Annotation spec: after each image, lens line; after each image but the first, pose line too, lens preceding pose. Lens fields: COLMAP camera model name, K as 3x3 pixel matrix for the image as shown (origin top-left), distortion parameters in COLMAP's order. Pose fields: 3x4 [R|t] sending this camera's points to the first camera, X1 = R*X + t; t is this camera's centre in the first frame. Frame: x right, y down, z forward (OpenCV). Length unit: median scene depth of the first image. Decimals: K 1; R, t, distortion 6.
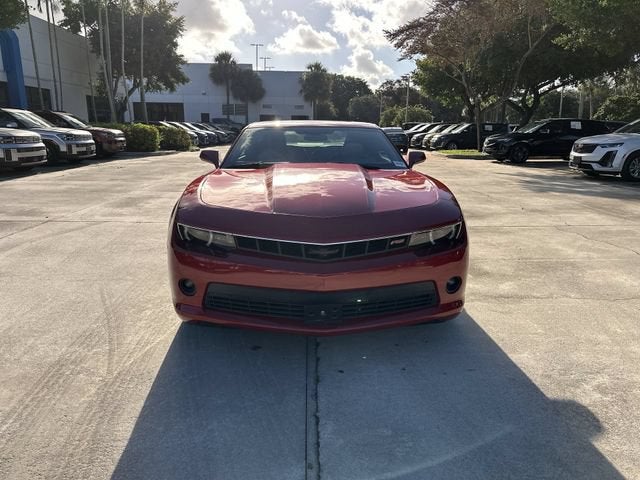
lens RADIAL K [[448.4, 0, 321.2], [0, 448.4, 238.4], [0, 0, 1]] dist [0.032642, -0.042810]
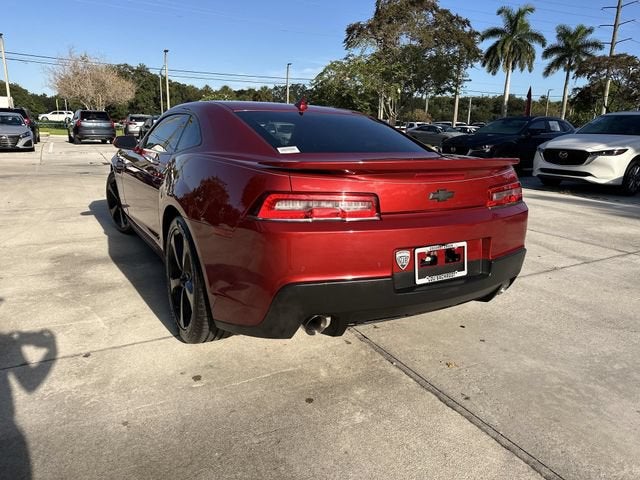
lens RADIAL K [[448.4, 0, 322.3], [0, 448.4, 239.0], [0, 0, 1]] dist [0.032642, -0.042810]
pose [[-0.882478, 0.080836, -0.463355, 0.099452], [-0.144112, 0.891274, 0.429957, -0.150558], [0.447732, 0.446202, -0.774880, 0.650703]]
